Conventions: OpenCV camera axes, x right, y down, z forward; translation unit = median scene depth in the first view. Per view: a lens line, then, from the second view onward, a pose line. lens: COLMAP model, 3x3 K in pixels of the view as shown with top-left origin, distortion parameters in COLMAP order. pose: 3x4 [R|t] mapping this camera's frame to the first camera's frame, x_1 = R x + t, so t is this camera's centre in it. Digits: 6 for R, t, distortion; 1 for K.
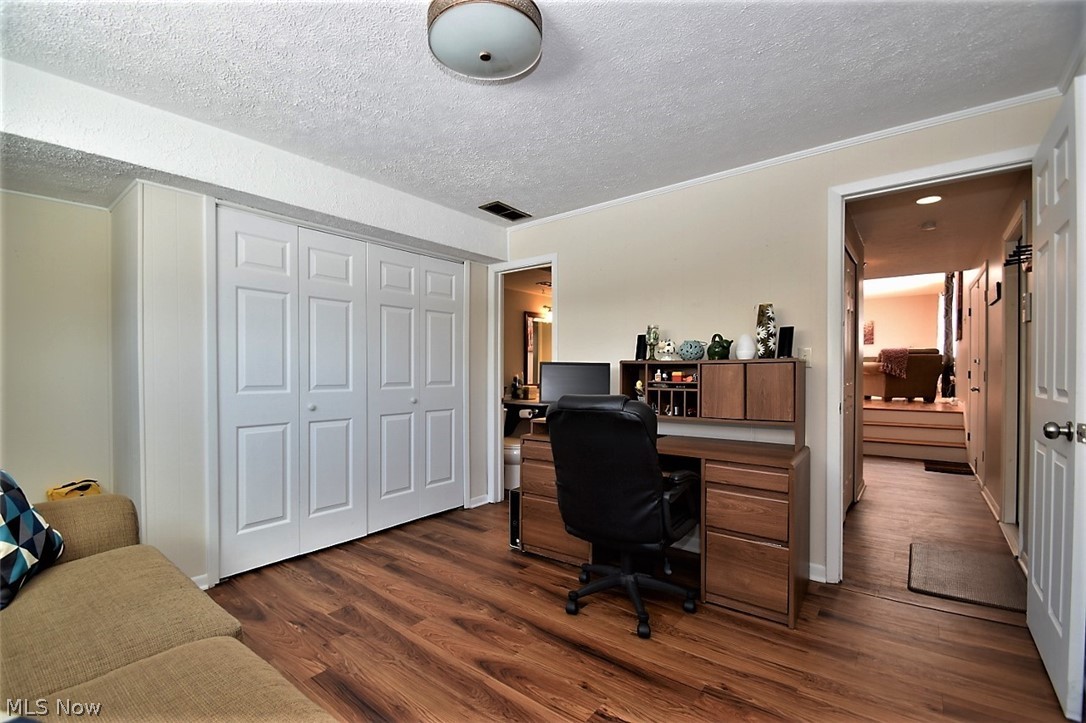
lens RADIAL K [[473.9, 0, 525.4], [0, 473.9, 374.5], [0, 0, 1]] dist [0.013306, -0.017030]
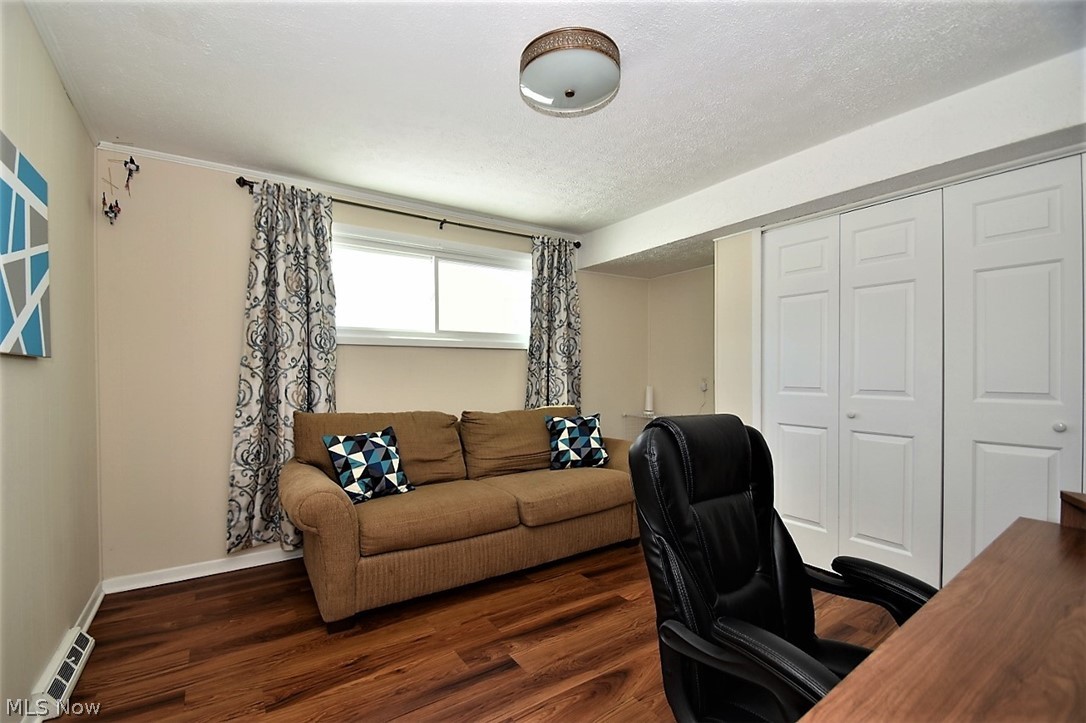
lens RADIAL K [[477.1, 0, 526.0], [0, 477.1, 369.7], [0, 0, 1]] dist [0.003423, -0.015839]
pose [[-0.311918, -0.005817, -0.950091, 0.611191], [-0.008127, 0.999961, -0.003454, -0.005549], [0.950074, 0.006644, -0.311954, 0.754341]]
